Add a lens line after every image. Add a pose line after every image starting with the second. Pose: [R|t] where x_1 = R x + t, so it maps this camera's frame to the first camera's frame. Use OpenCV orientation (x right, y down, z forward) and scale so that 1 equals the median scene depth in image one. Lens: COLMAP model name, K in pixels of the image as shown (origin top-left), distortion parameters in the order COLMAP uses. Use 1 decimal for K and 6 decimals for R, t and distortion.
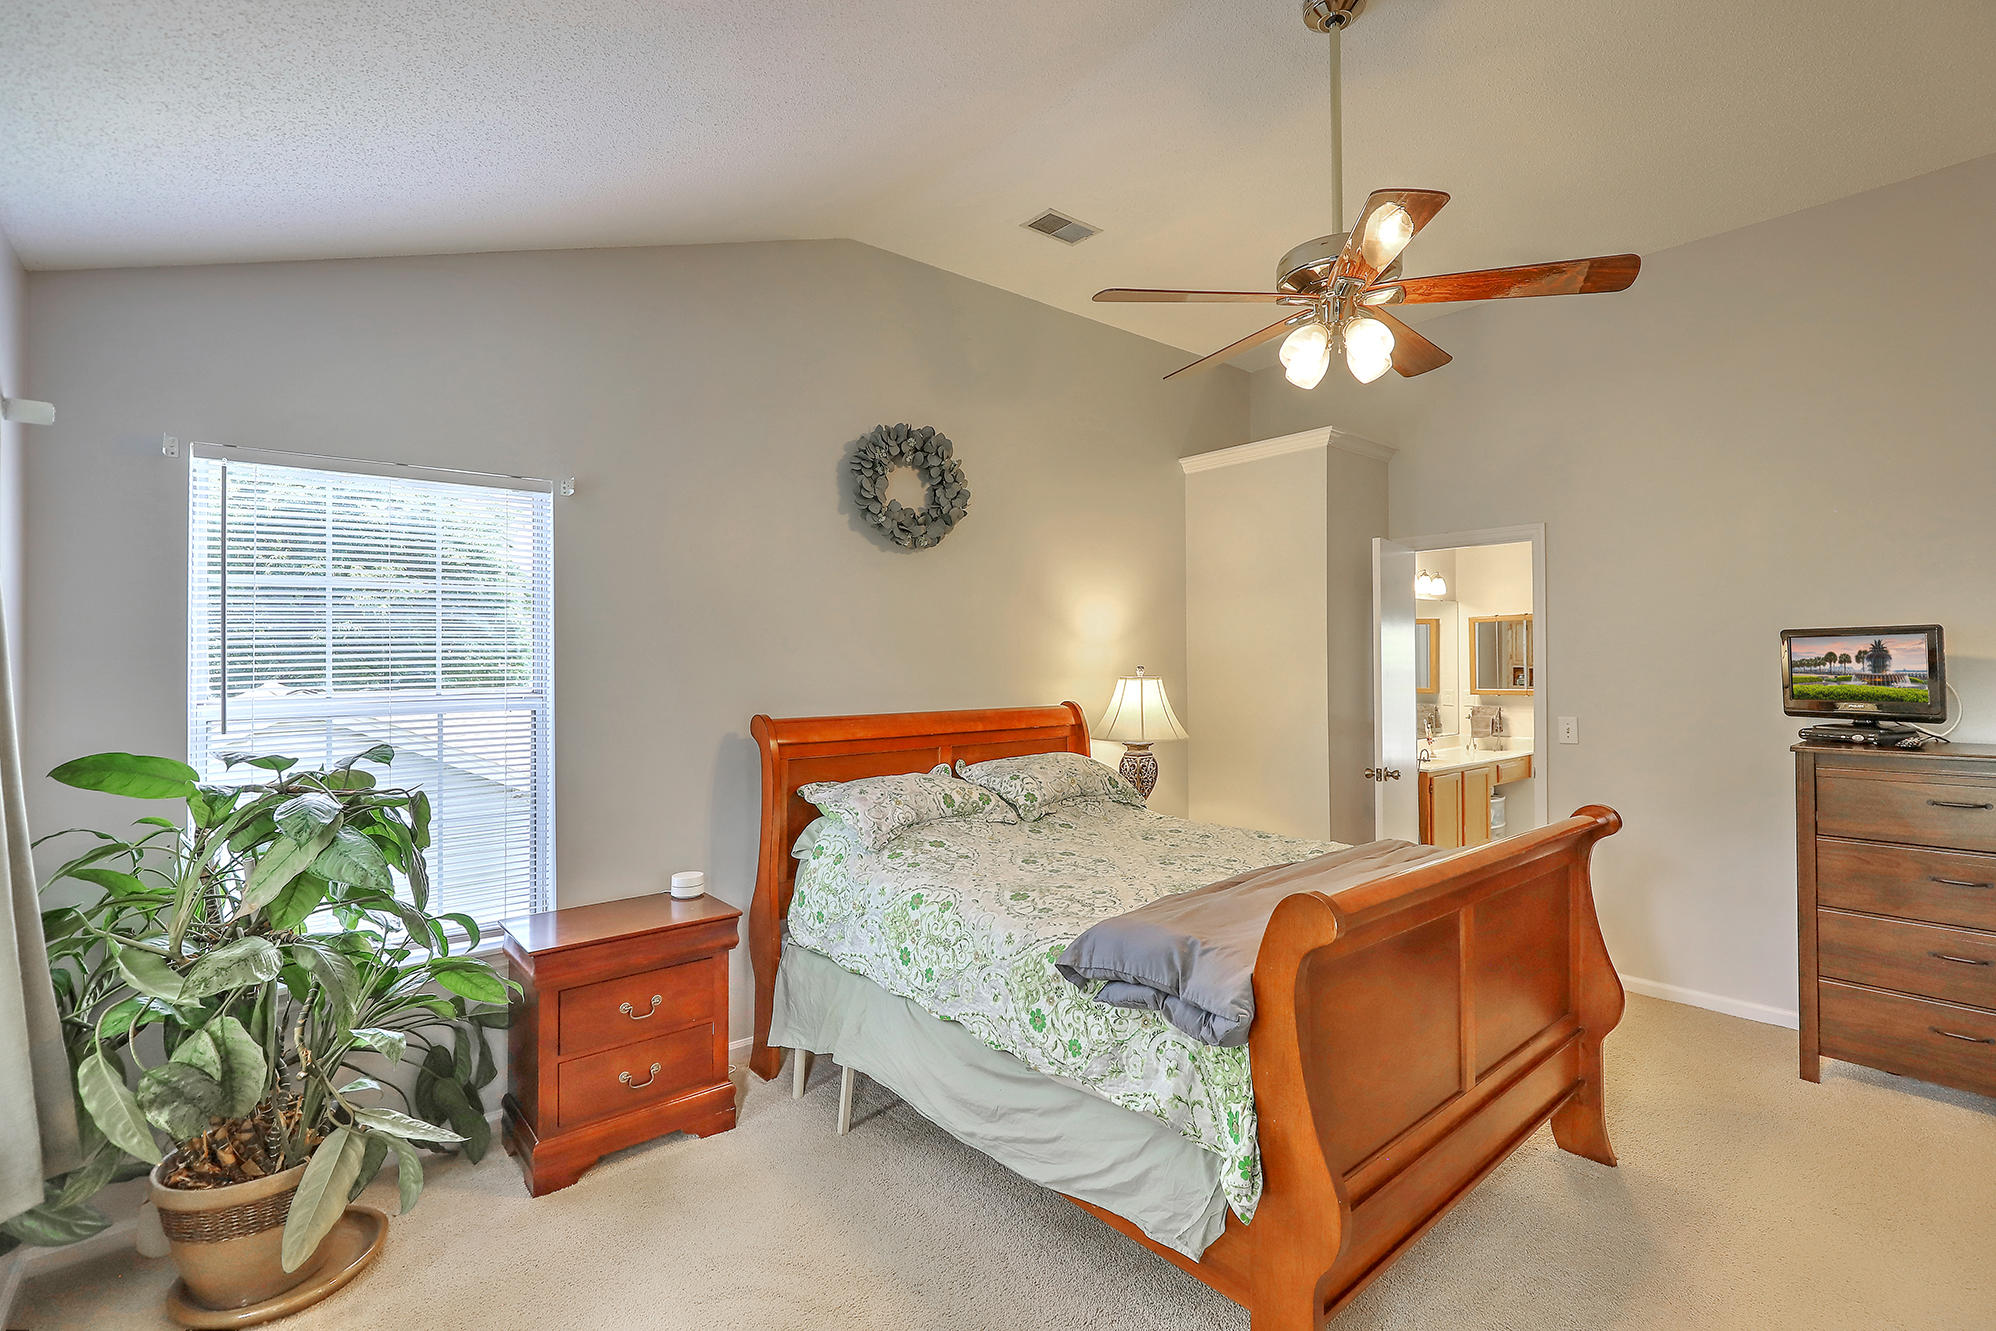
lens RADIAL K [[902.9, 0, 1017.0], [0, 902.9, 659.9], [0, 0, 1]] dist [0.000097, -0.000744]
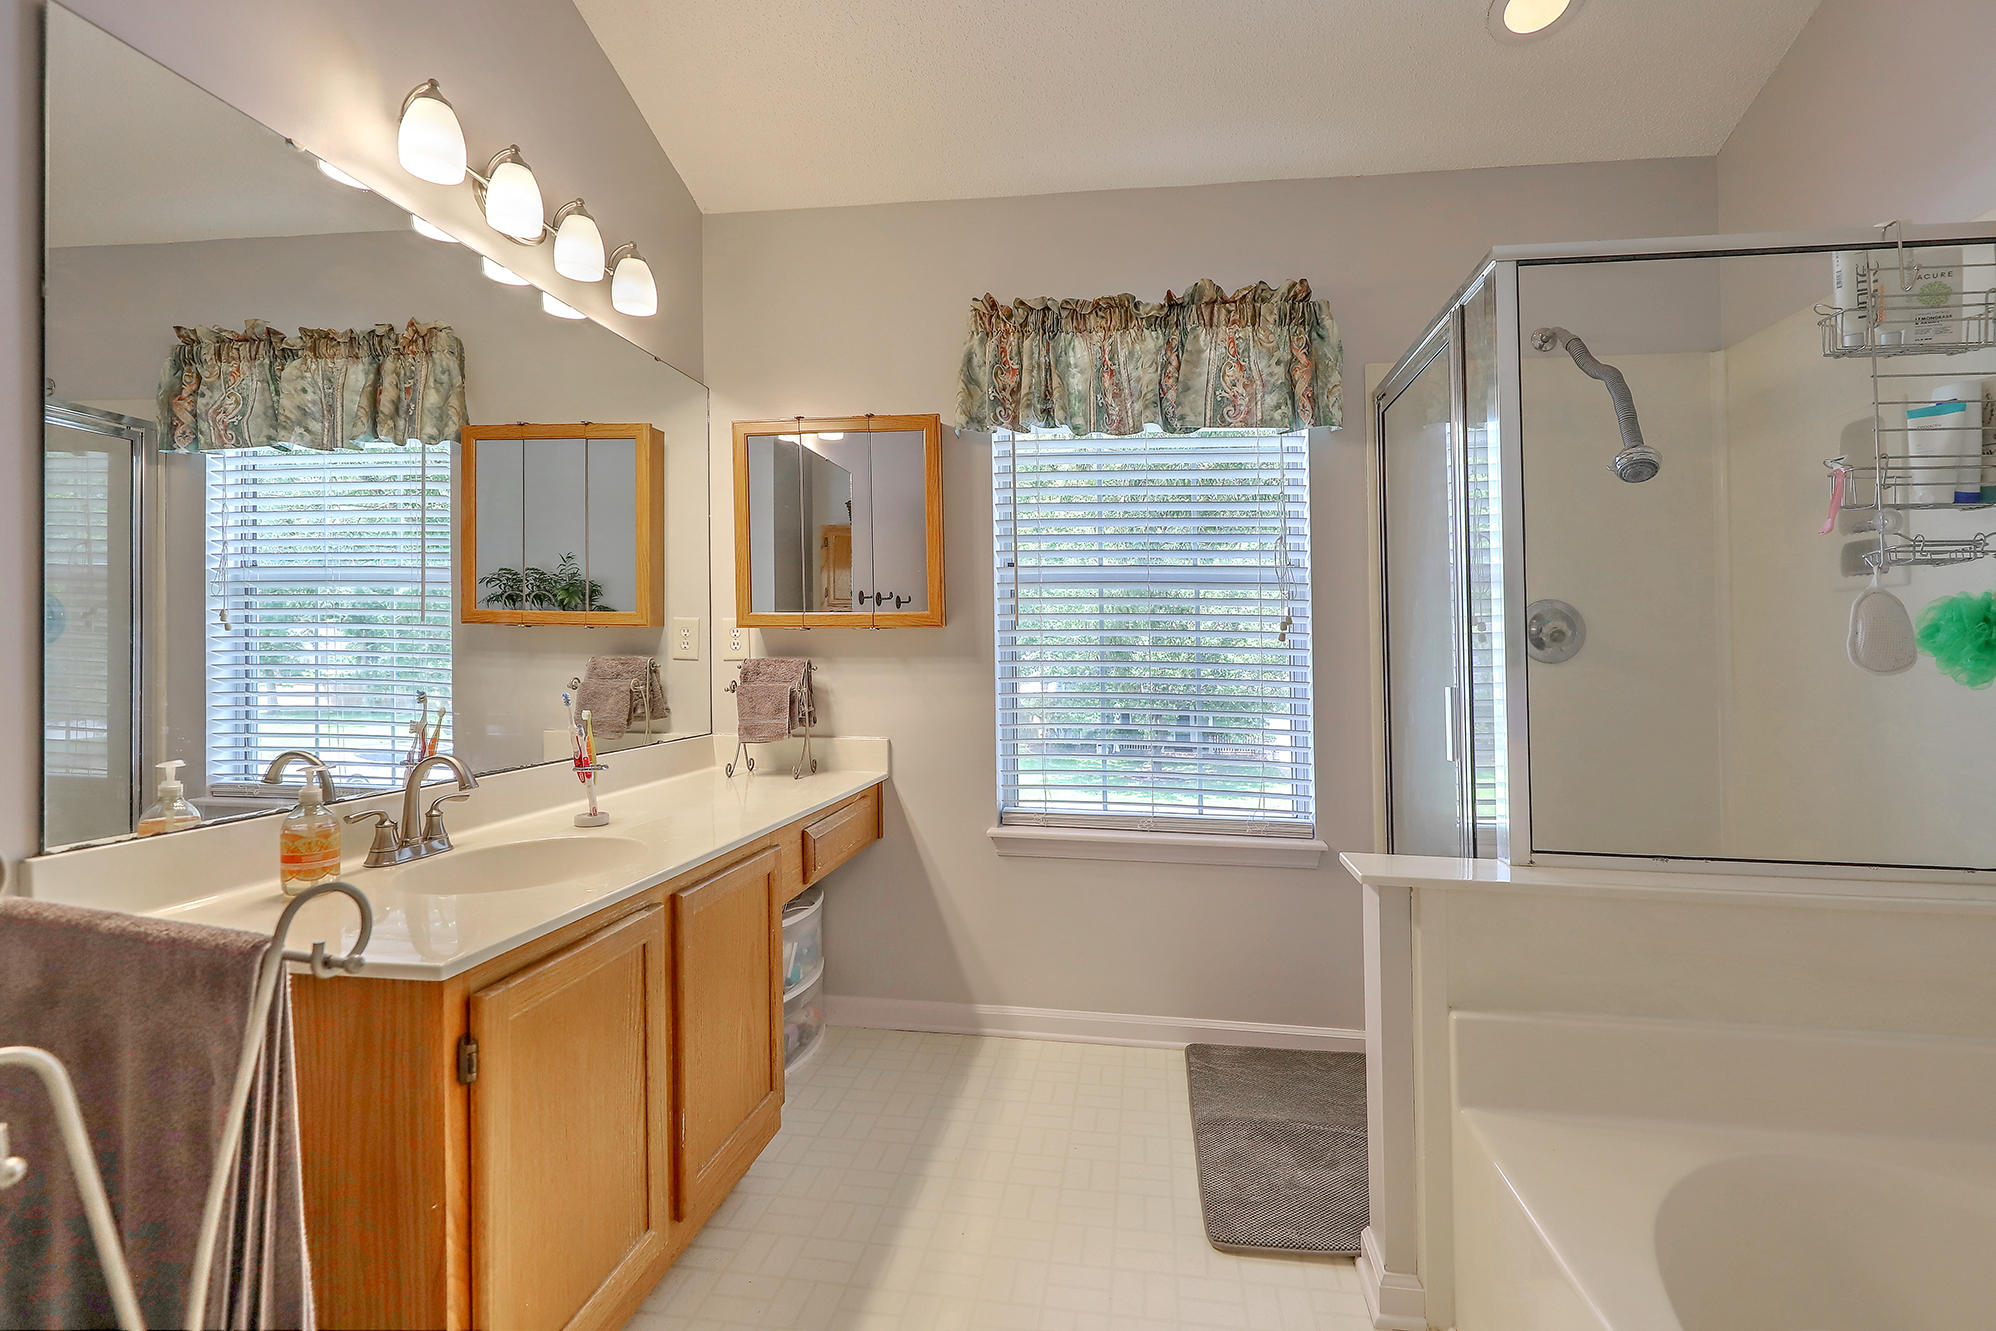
lens RADIAL K [[902.9, 0, 1016.2], [0, 902.9, 639.7], [0, 0, 1]] dist [0.000097, -0.000744]
pose [[0.760518, 0.011618, 0.649213, 0.815860], [-0.003094, 0.999893, -0.014270, 0.113459], [-0.649310, 0.008844, 0.760473, 1.507579]]
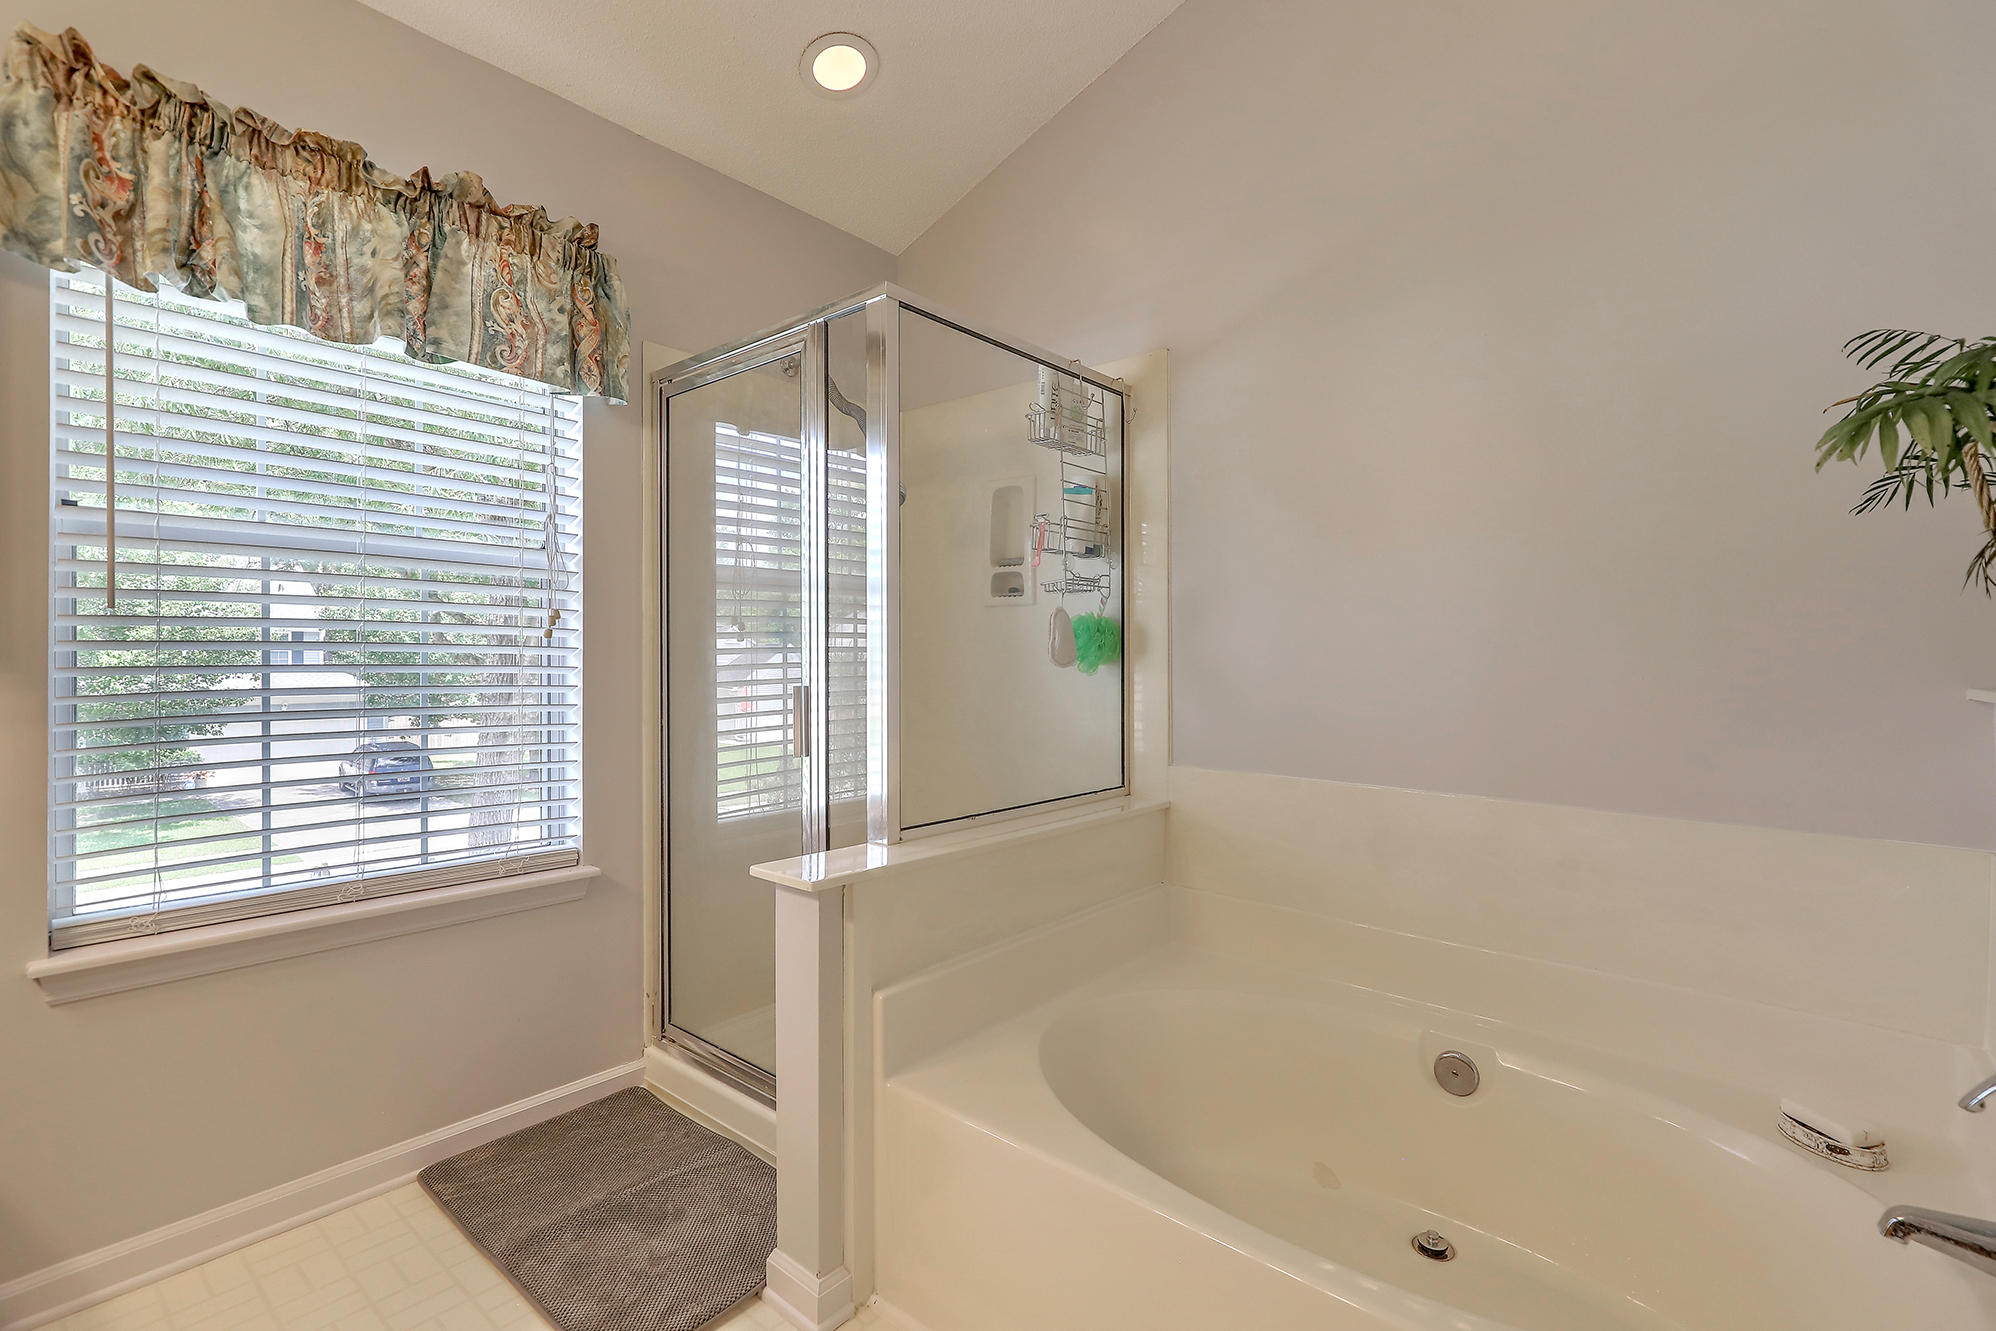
lens RADIAL K [[902.9, 0, 1022.7], [0, 902.9, 633.8], [0, 0, 1]] dist [0.000097, -0.000744]
pose [[-0.157117, 0.018233, 0.987412, 0.787538], [-0.000424, 0.999828, -0.018530, 0.111329], [-0.987580, -0.003330, -0.157082, 1.738329]]
